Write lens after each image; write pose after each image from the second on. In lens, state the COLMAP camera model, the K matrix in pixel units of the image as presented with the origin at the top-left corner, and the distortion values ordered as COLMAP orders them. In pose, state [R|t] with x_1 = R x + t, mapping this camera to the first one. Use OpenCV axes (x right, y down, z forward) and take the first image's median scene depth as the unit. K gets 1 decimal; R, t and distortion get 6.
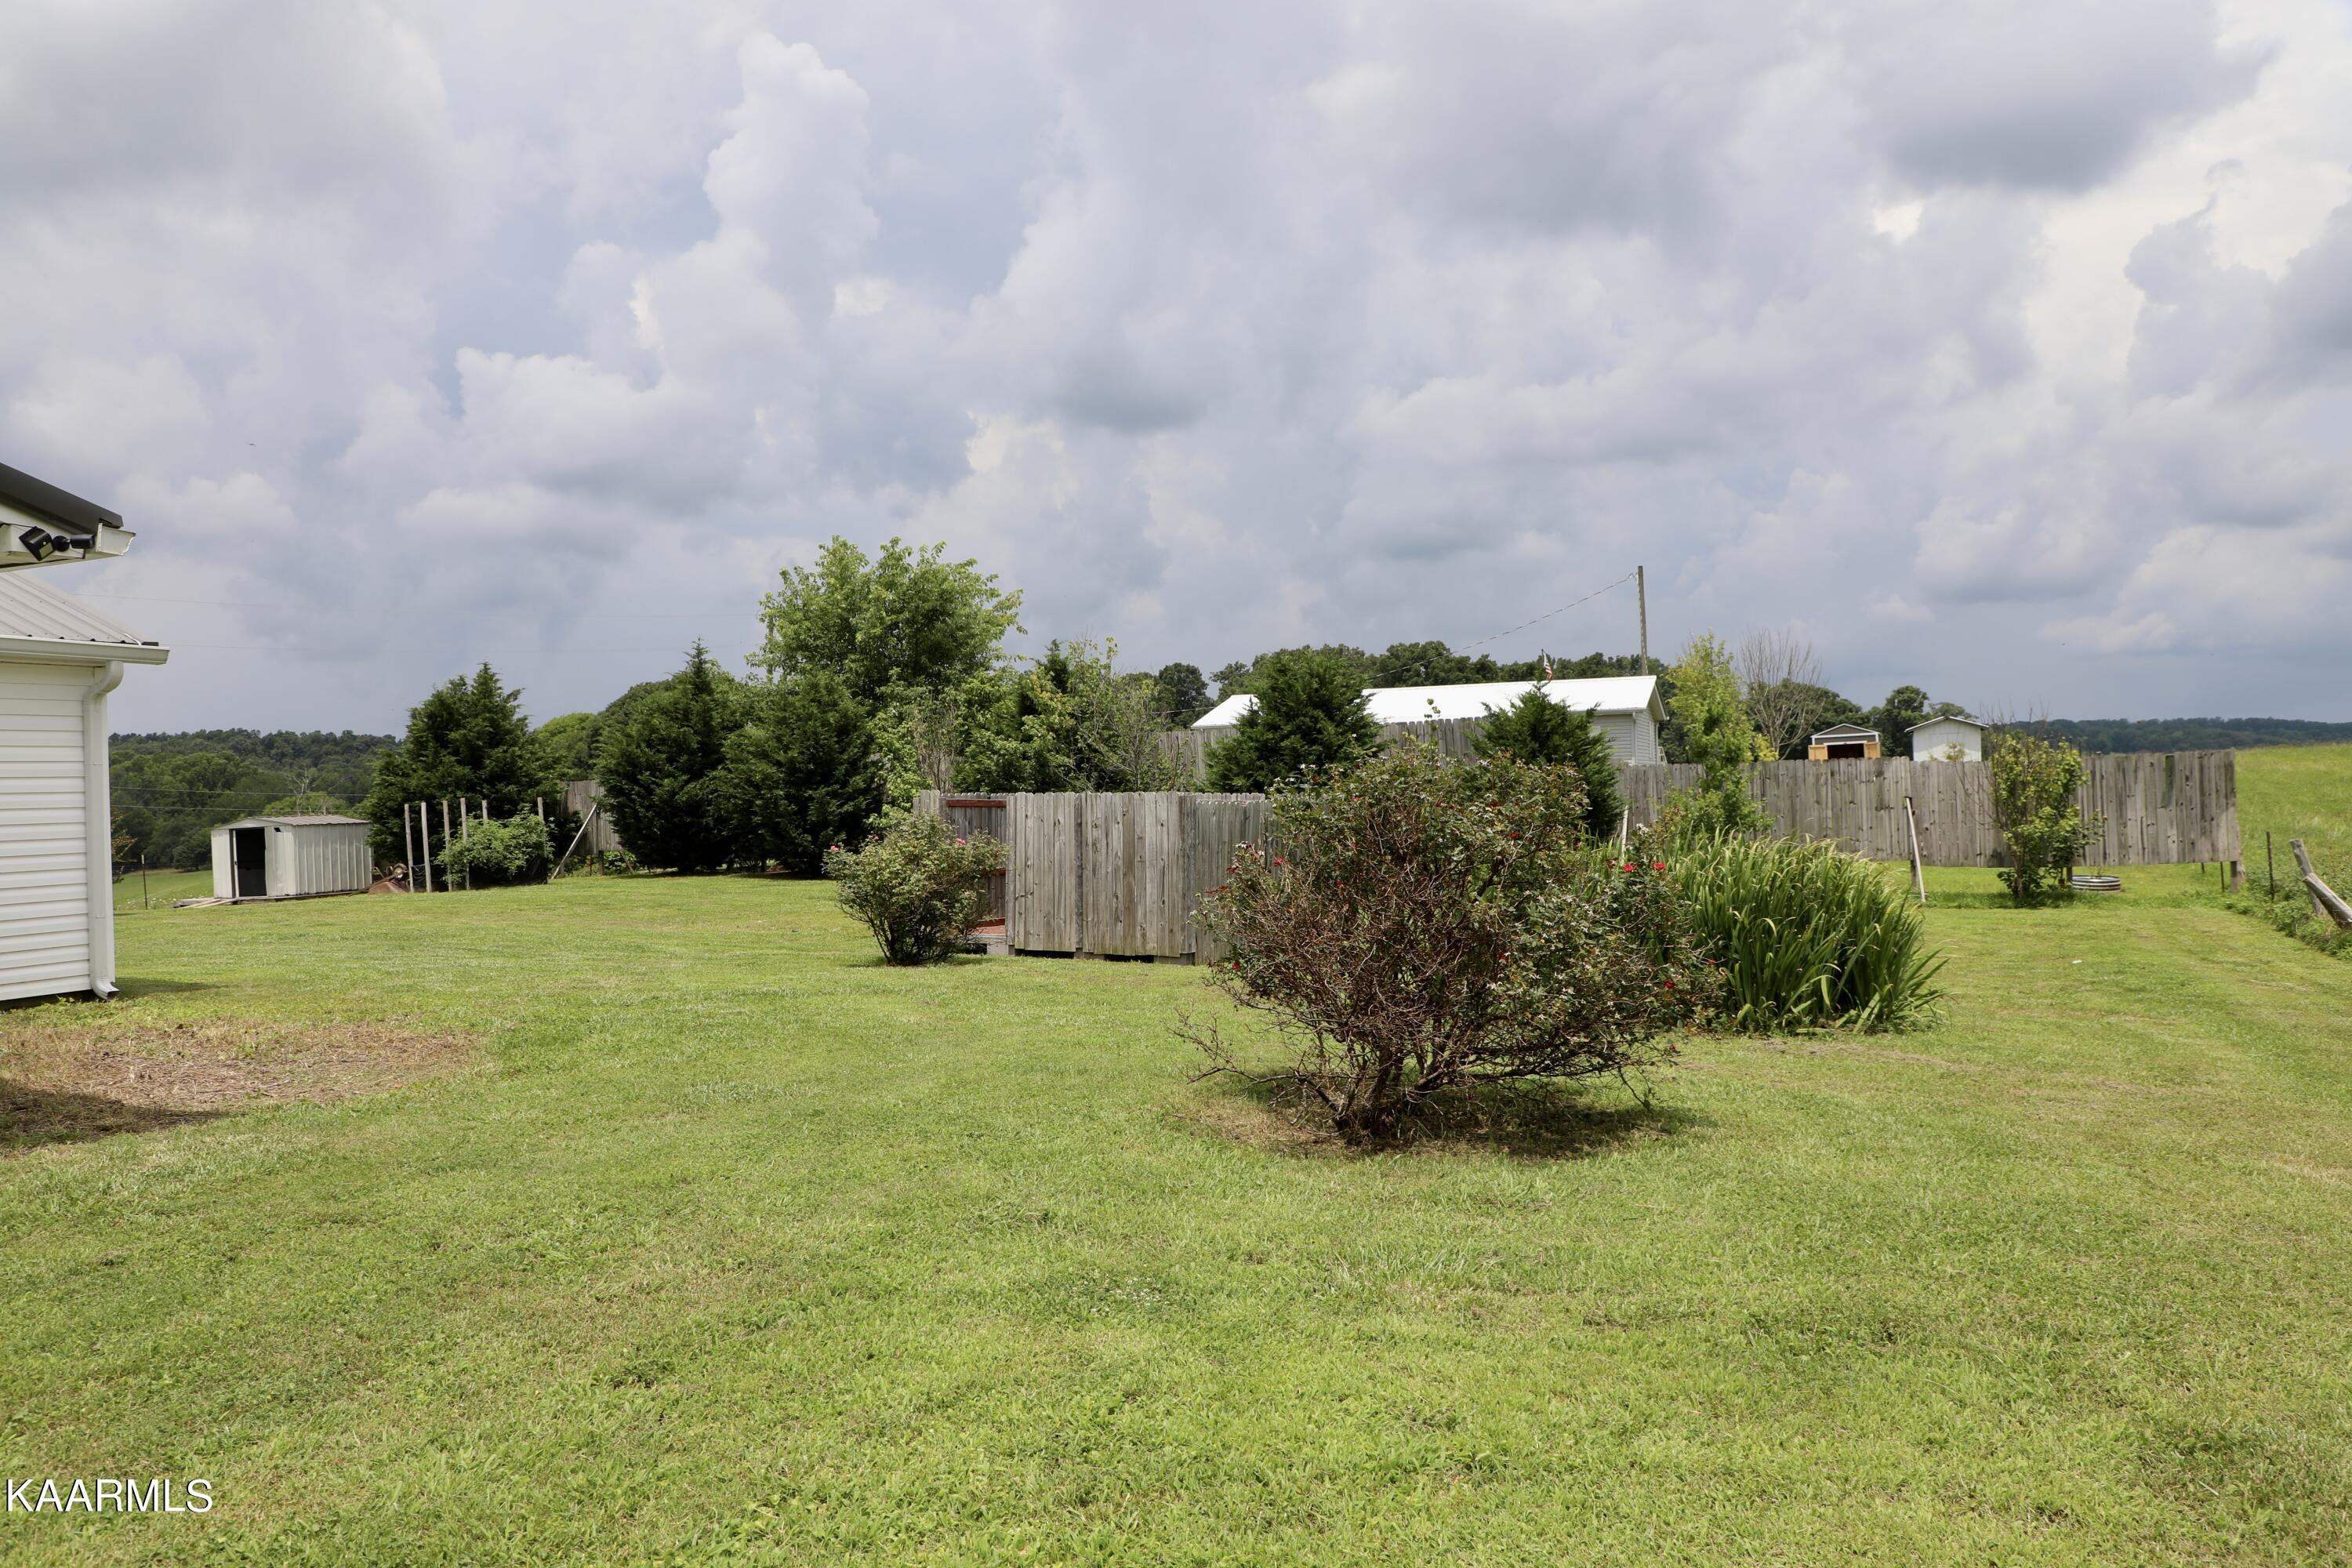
lens RADIAL K [[1618.2, 0, 1179.5], [0, 1618.2, 779.5], [0, 0, 1]] dist [-0.066144, 0.037334]
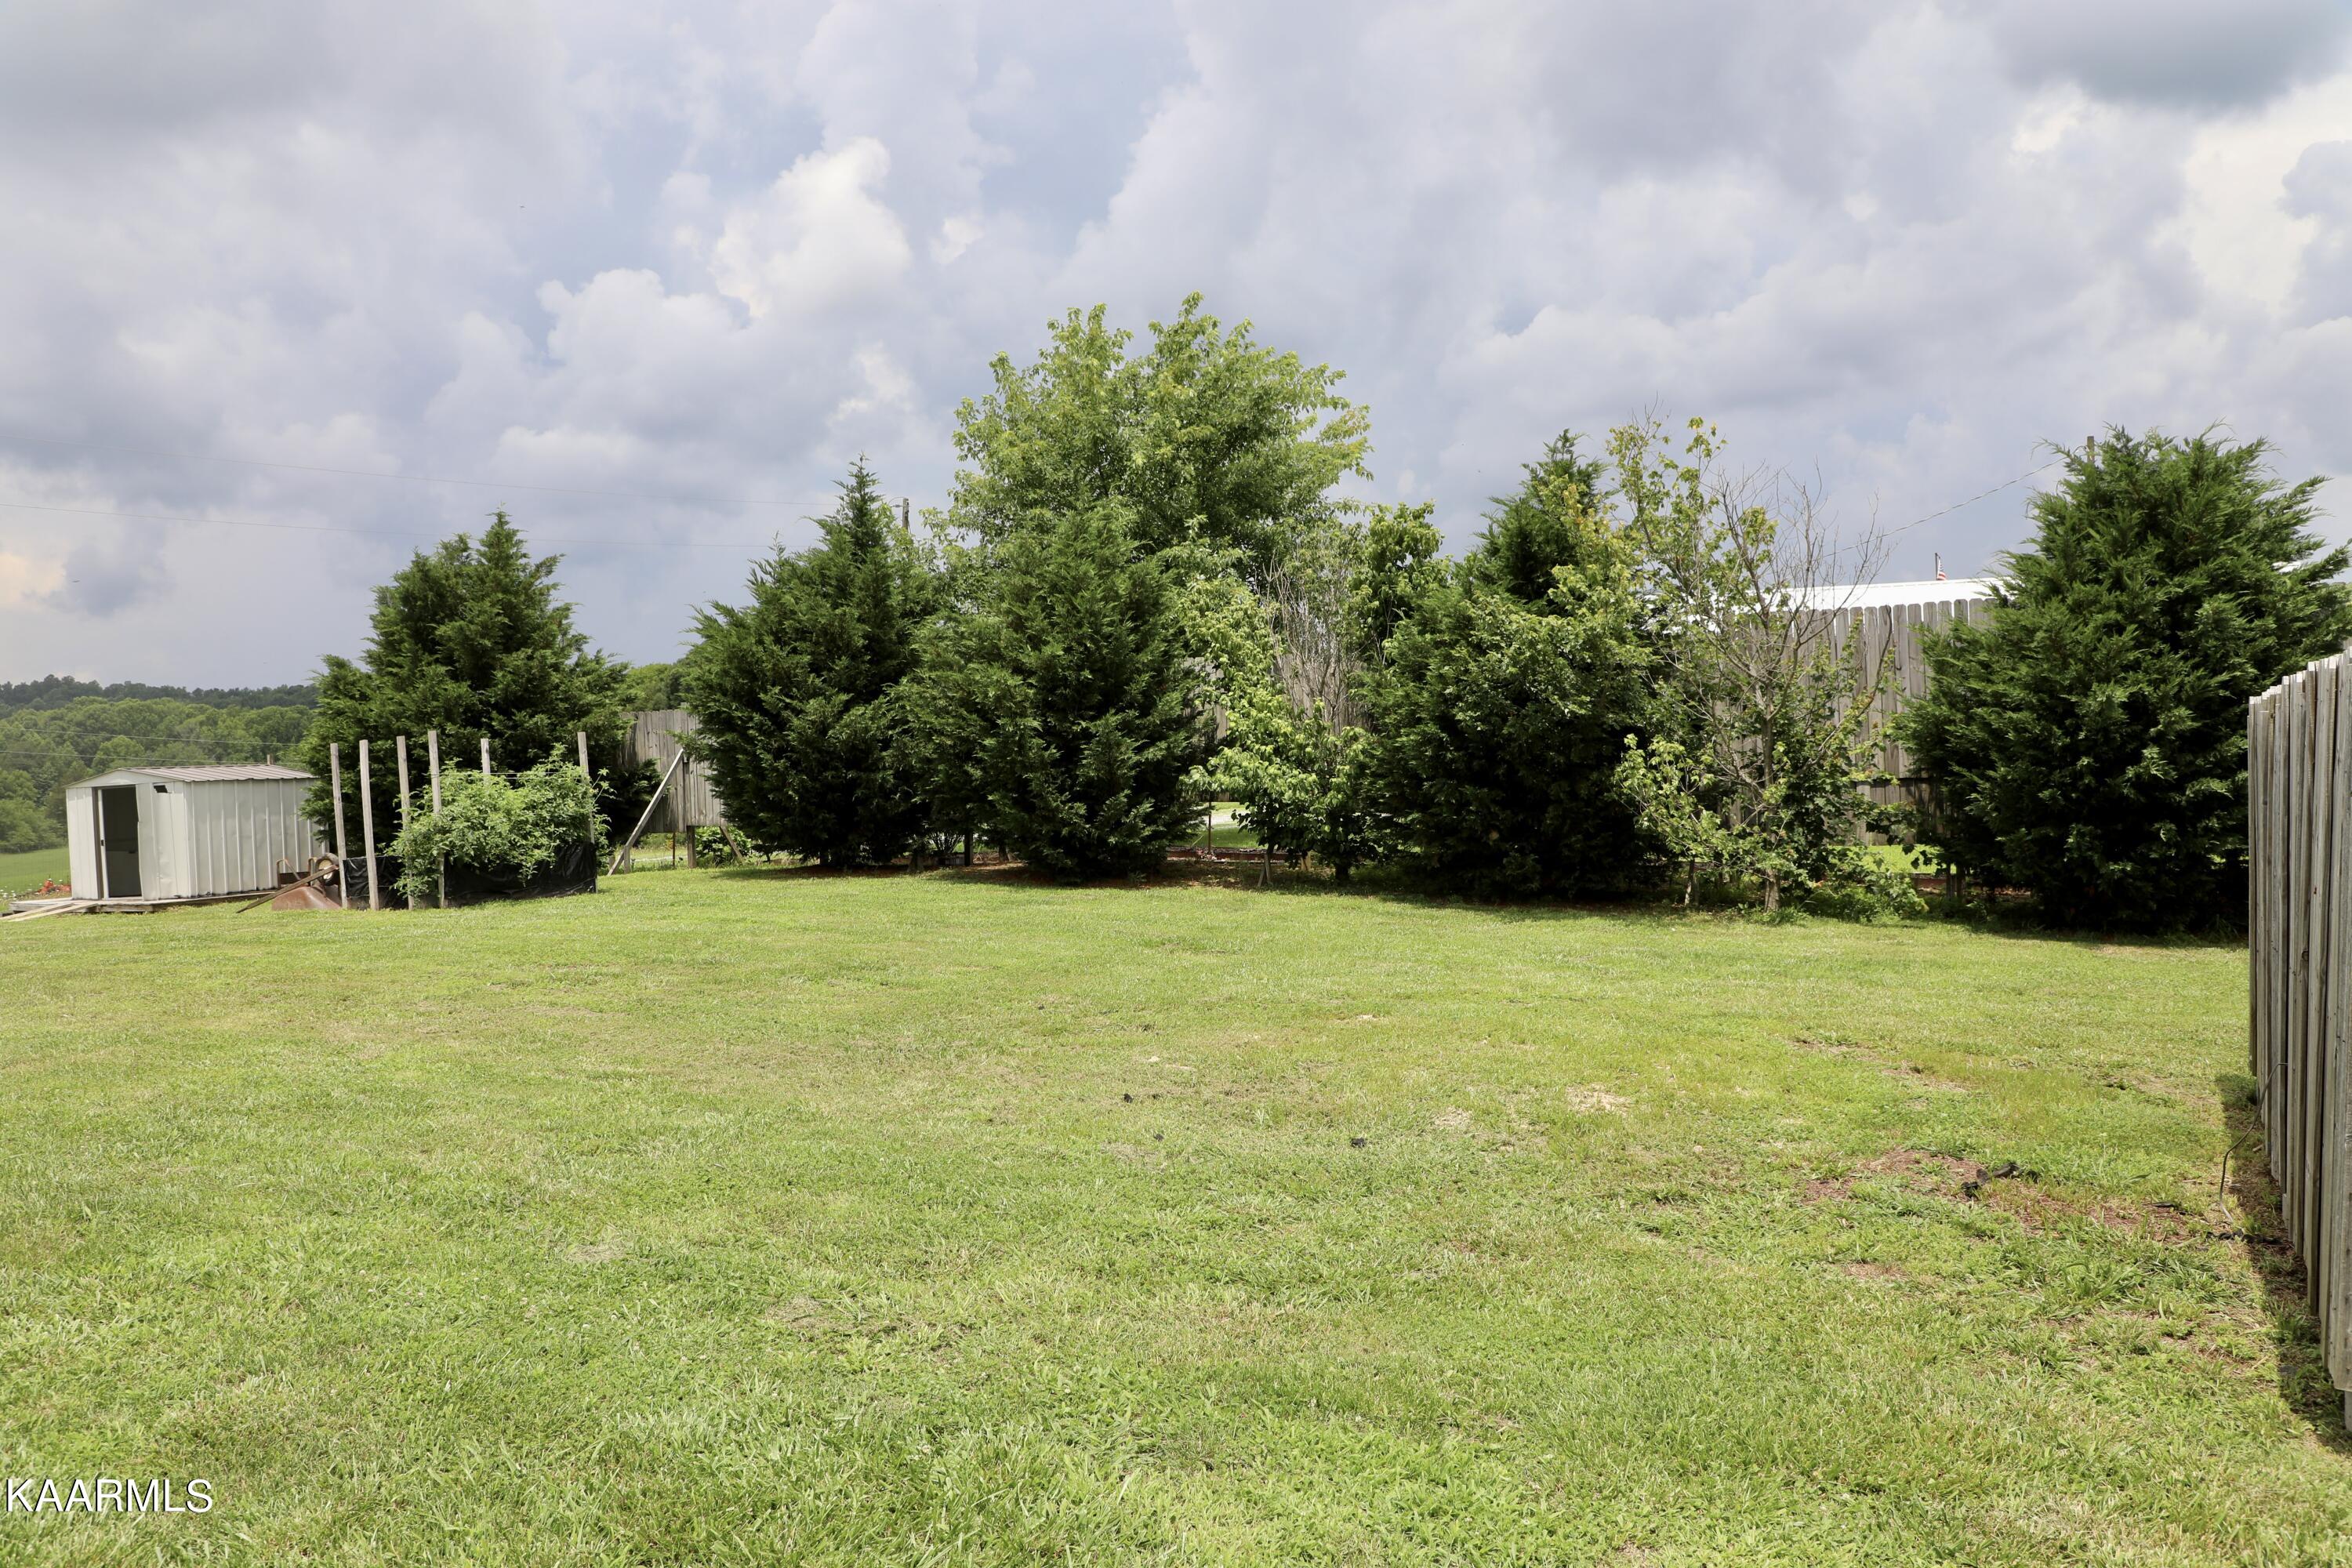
lens RADIAL K [[1618.2, 0, 1179.5], [0, 1618.2, 779.5], [0, 0, 1]] dist [-0.066144, 0.037334]
pose [[0.999002, 0.005135, -0.044367, -0.160722], [-0.004030, 0.999680, 0.024967, 0.011863], [0.044481, -0.024763, 0.998703, 0.433443]]
